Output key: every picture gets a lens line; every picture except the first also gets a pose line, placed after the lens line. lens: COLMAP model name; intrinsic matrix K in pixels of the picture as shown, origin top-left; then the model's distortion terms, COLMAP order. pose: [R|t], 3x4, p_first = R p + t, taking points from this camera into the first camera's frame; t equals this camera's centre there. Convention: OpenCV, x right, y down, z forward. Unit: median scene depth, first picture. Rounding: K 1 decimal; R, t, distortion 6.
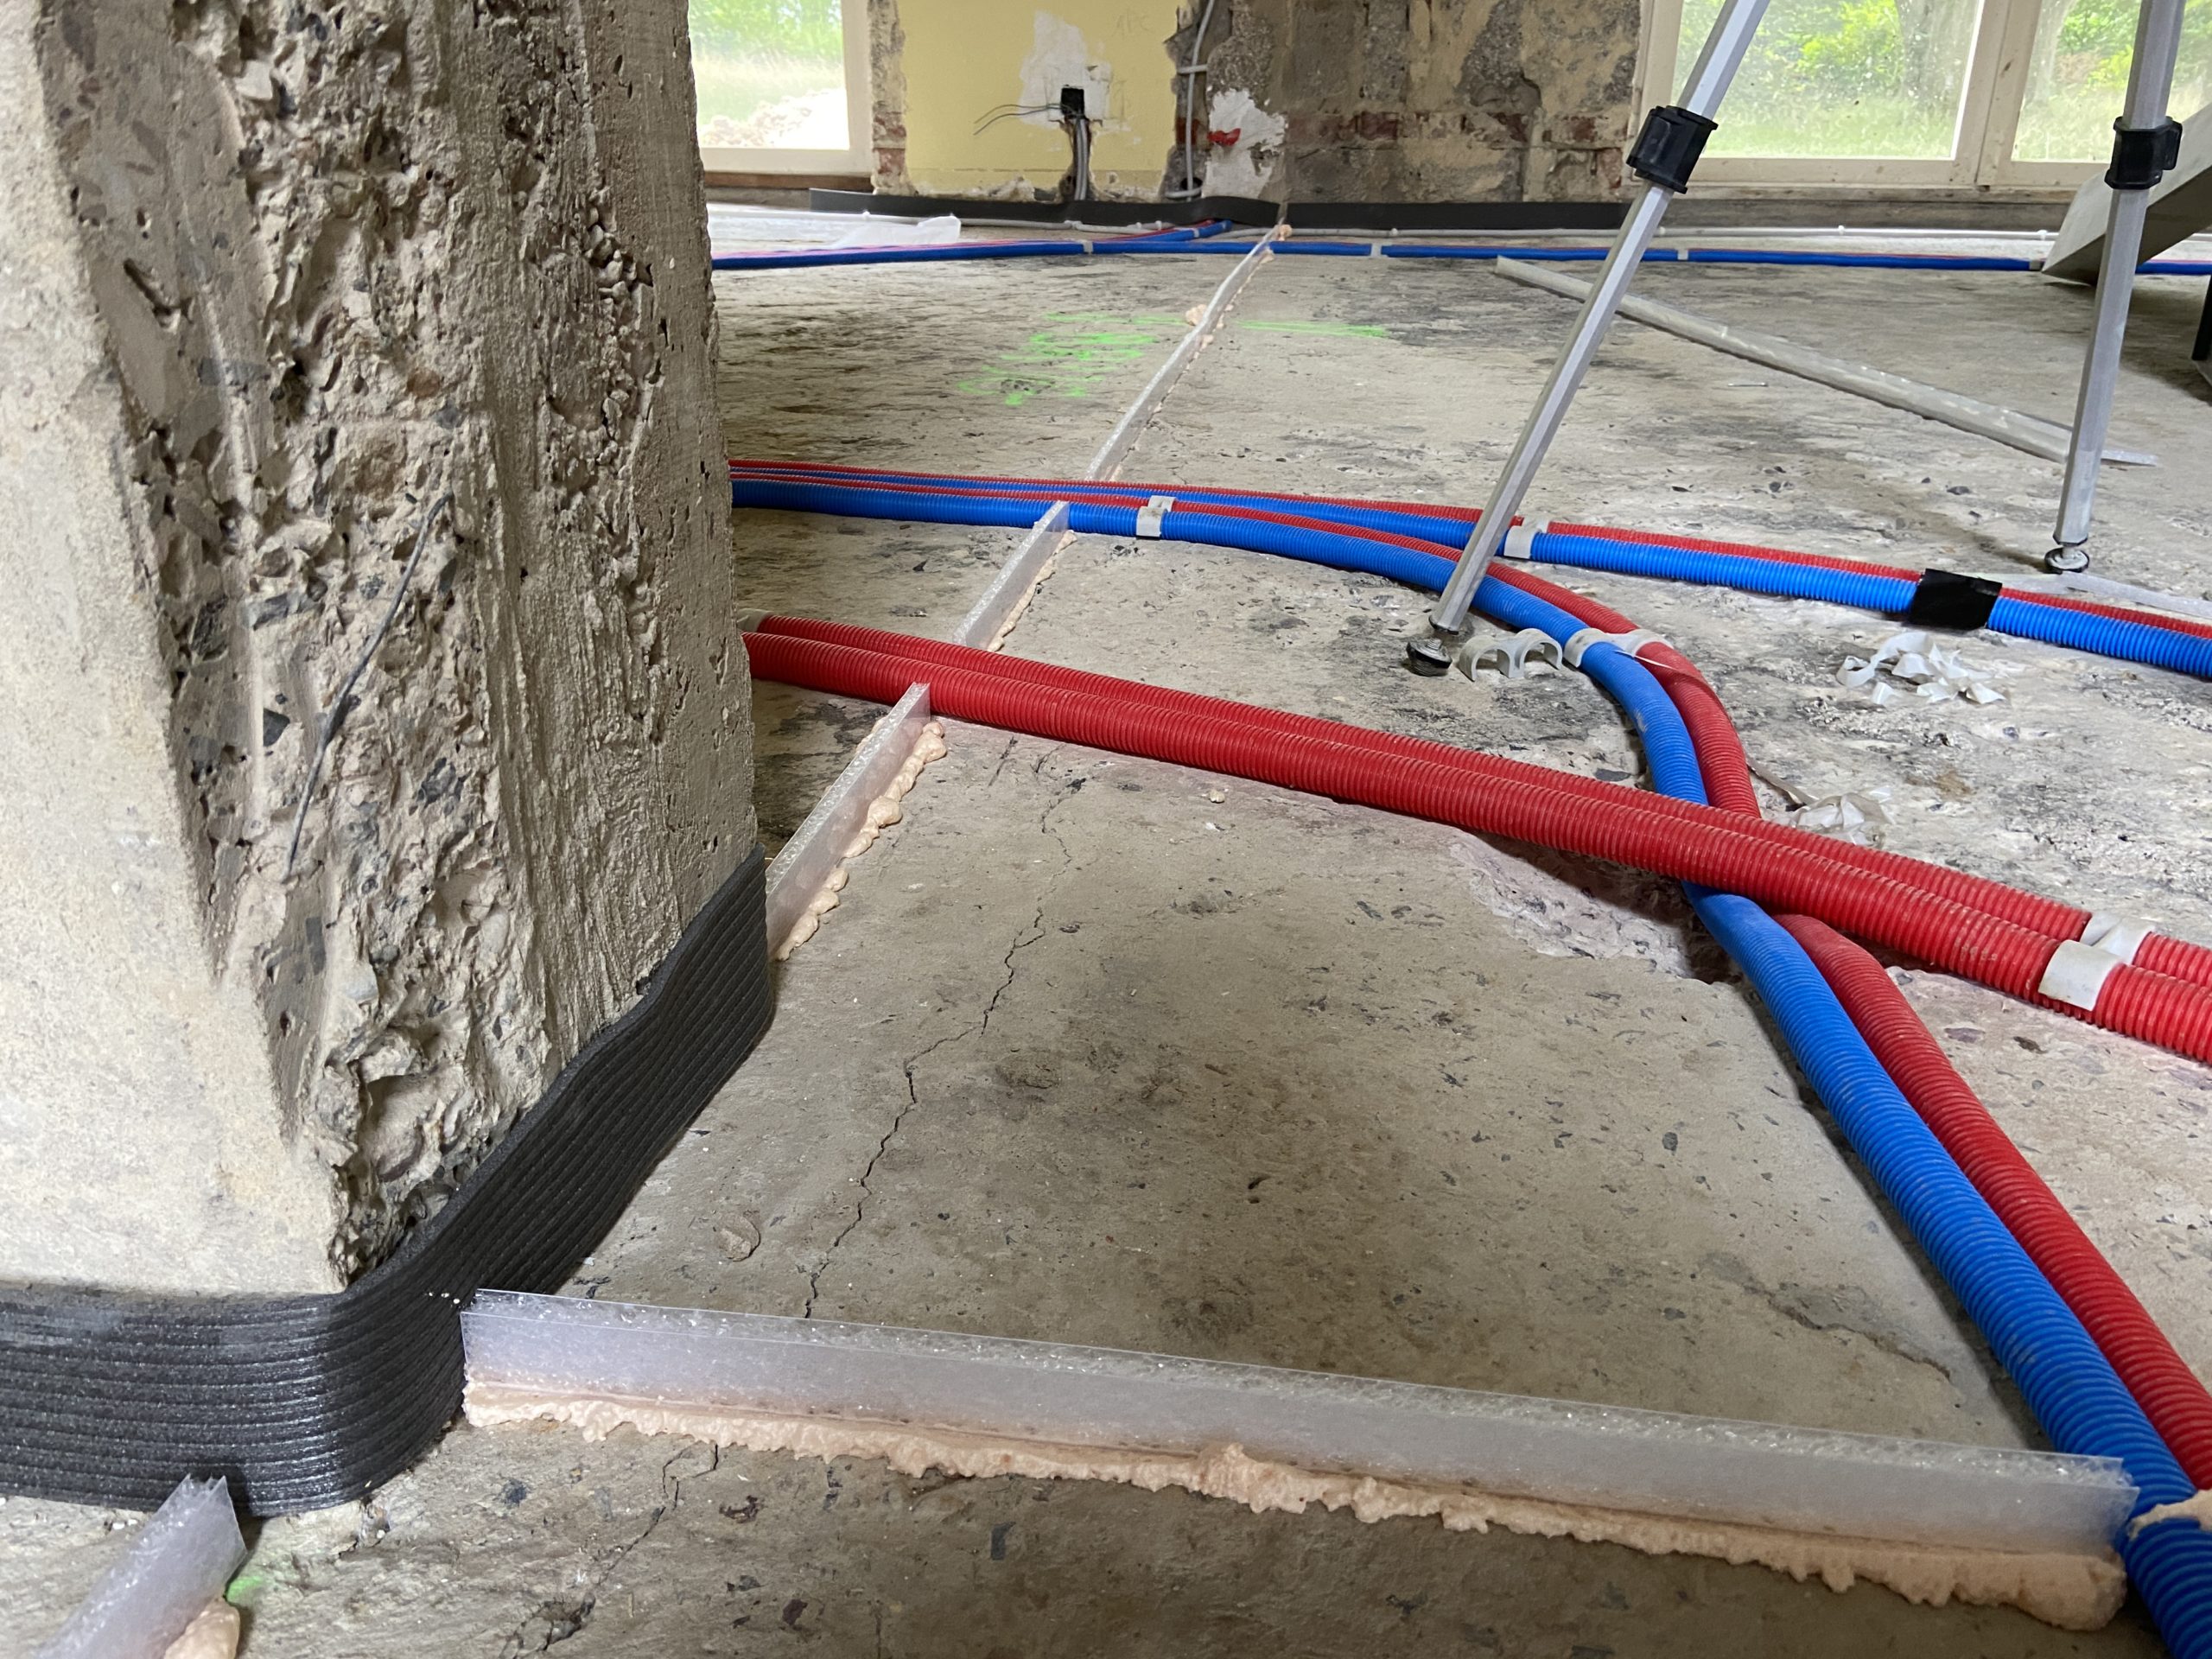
lens RADIAL K [[1667.5, 0, 1114.3], [0, 1667.5, 824.8], [0, 0, 1]] dist [0.134779, -0.176588]
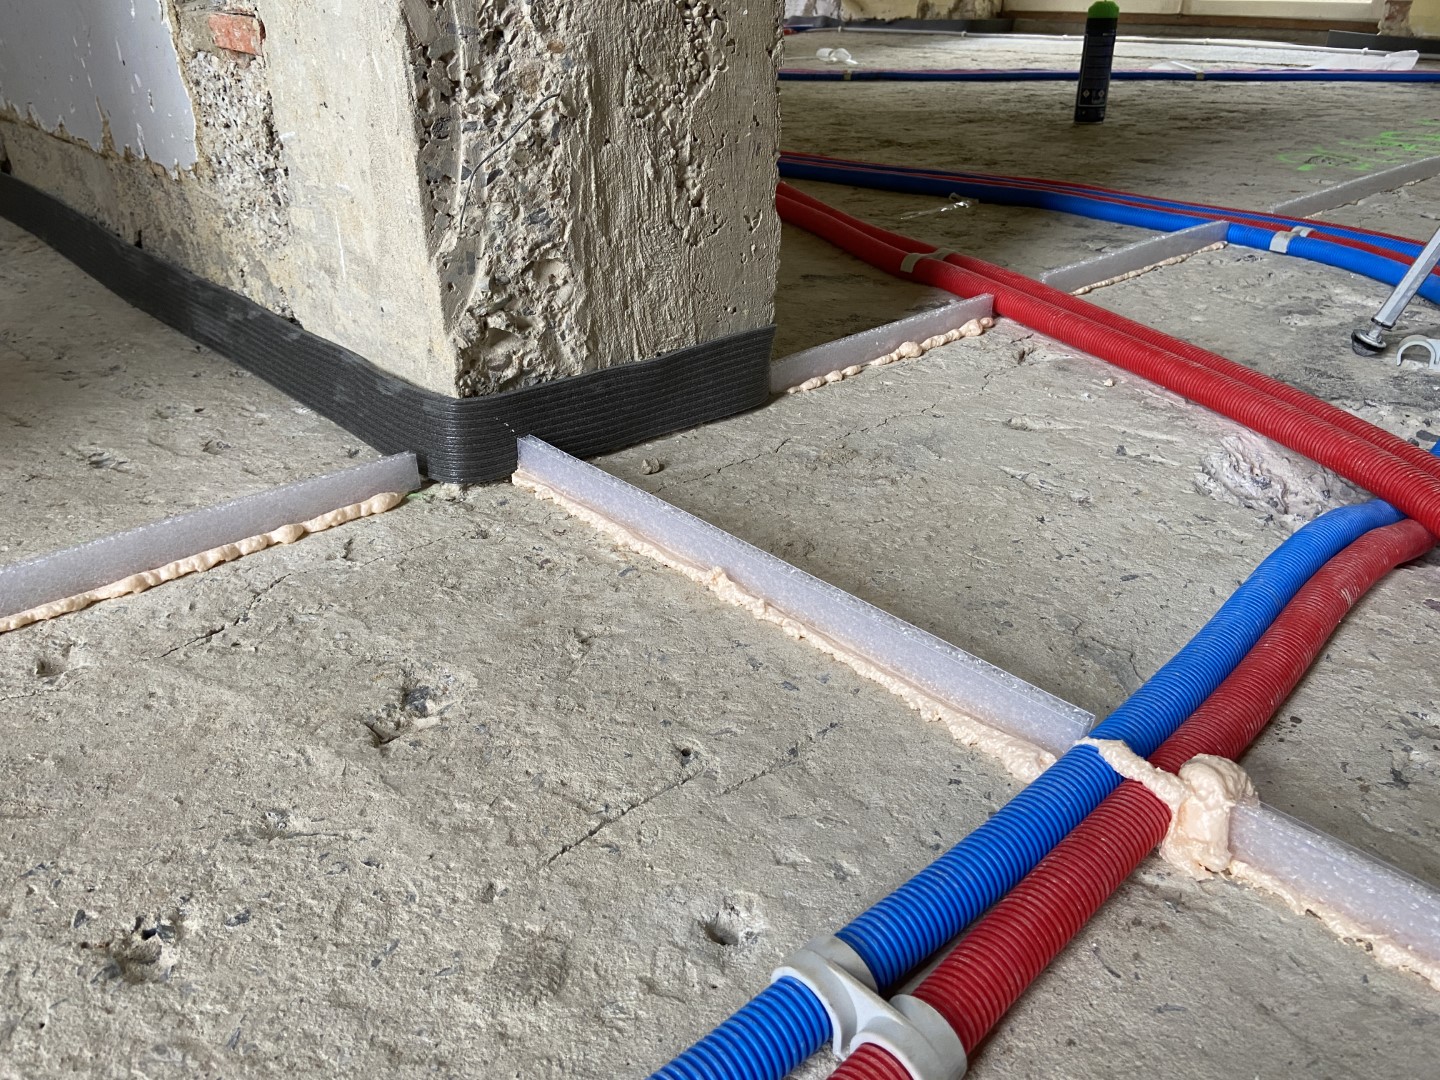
lens RADIAL K [[1078.4, 0, 718.2], [0, 1078.4, 527.9], [0, 0, 1]] dist [0.112488, -0.126477]
pose [[0.767984, 0.280238, -0.575906, 0.891334], [-0.244280, 0.959386, 0.141089, 0.128302], [0.592054, 0.032328, 0.805249, -0.119626]]
